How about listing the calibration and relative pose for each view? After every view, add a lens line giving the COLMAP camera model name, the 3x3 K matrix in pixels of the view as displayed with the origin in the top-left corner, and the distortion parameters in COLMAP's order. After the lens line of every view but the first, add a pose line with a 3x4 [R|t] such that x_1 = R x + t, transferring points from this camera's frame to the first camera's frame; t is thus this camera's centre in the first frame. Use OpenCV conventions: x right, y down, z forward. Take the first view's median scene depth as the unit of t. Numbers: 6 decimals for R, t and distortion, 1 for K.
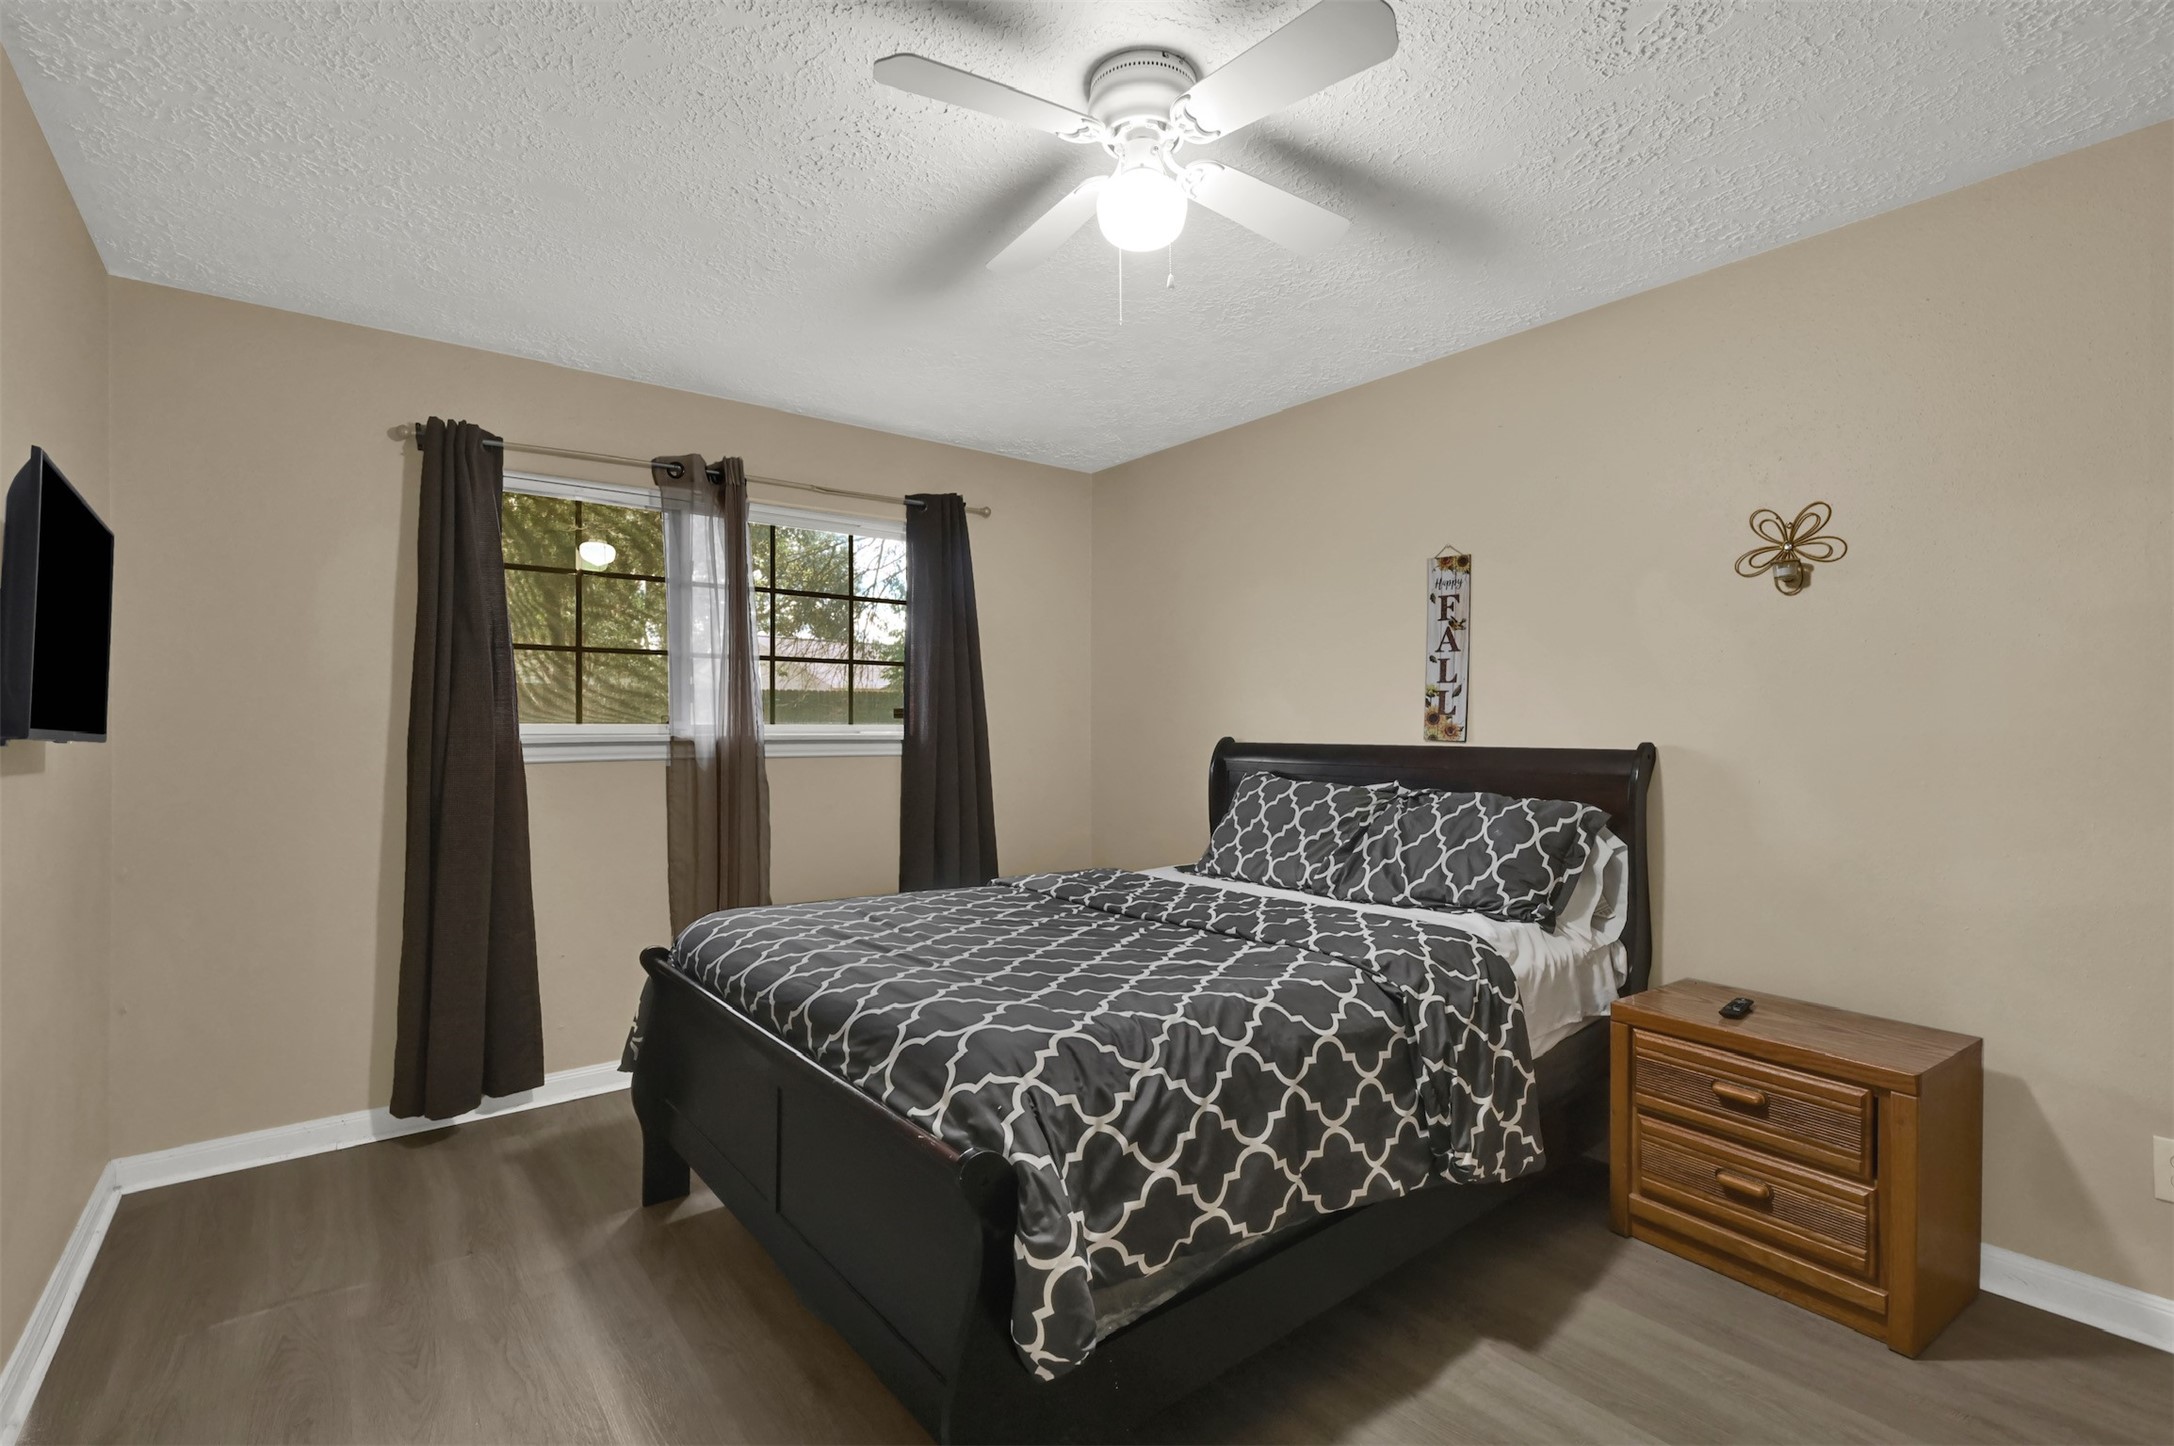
lens RADIAL K [[947.1, 0, 1103.0], [0, 947.1, 715.7], [0, 0, 1]] dist [0.002105, 0.000197]
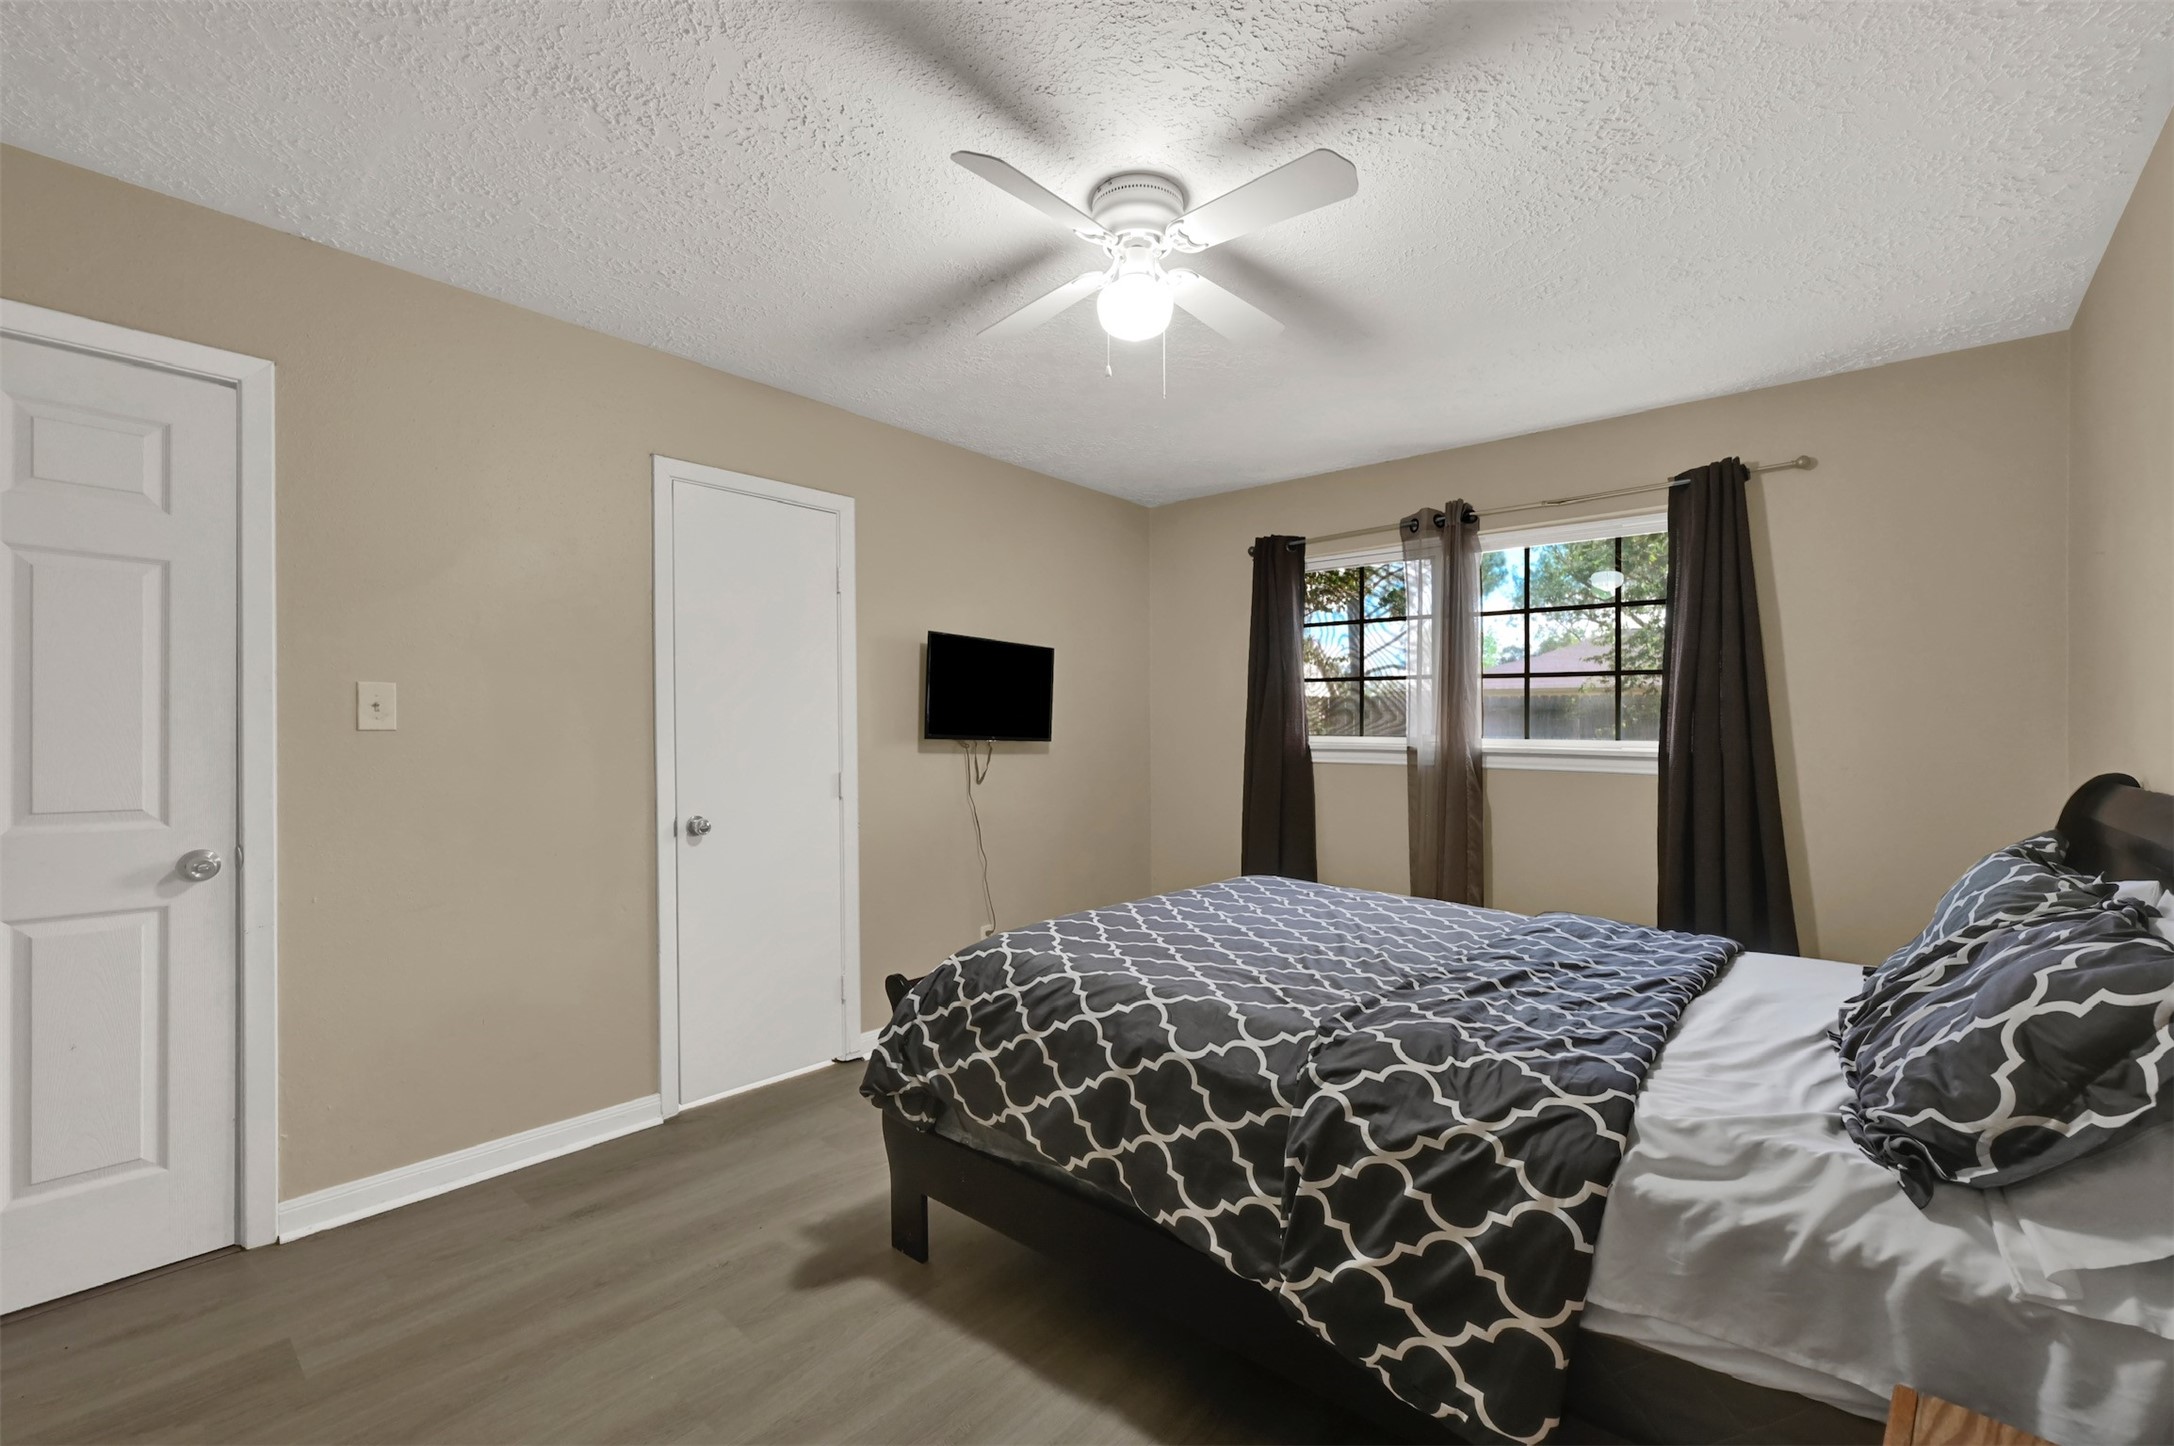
lens RADIAL K [[947.1, 0, 1105.1], [0, 947.1, 723.3], [0, 0, 1]] dist [0.002105, 0.000197]
pose [[0.196864, -0.001485, -0.980430, 0.648993], [-0.001771, 0.999997, -0.001870, -0.005274], [0.980429, 0.002105, 0.196861, 0.392345]]
